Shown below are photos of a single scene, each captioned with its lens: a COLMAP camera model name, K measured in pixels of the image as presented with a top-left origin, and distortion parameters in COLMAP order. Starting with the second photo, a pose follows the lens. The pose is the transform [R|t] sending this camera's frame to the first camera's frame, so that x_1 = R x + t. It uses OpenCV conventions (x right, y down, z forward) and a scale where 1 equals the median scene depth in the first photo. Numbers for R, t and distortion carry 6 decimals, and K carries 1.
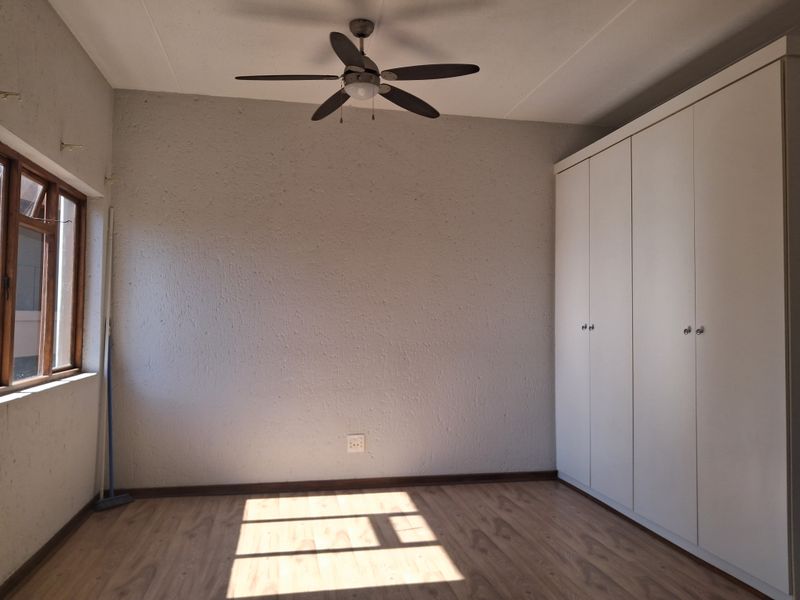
lens RADIAL K [[630.5, 0, 404.0], [0, 630.5, 293.8], [0, 0, 1]] dist [-0.008496, -0.003229]
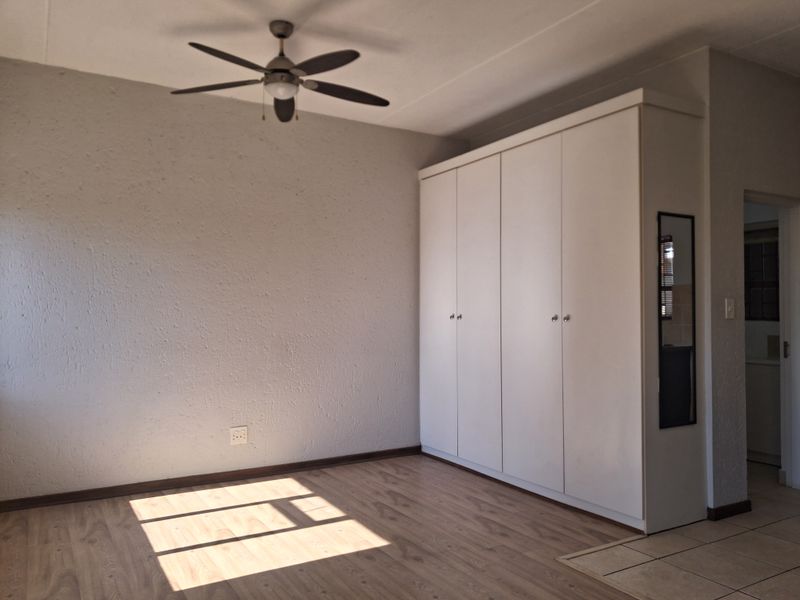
lens RADIAL K [[630.5, 0, 404.0], [0, 630.5, 293.8], [0, 0, 1]] dist [-0.008496, -0.003229]
pose [[0.942354, 0.000719, 0.334618, -0.204305], [-0.005374, 0.999901, 0.012984, -0.002662], [-0.334576, -0.014034, 0.942264, -0.041922]]
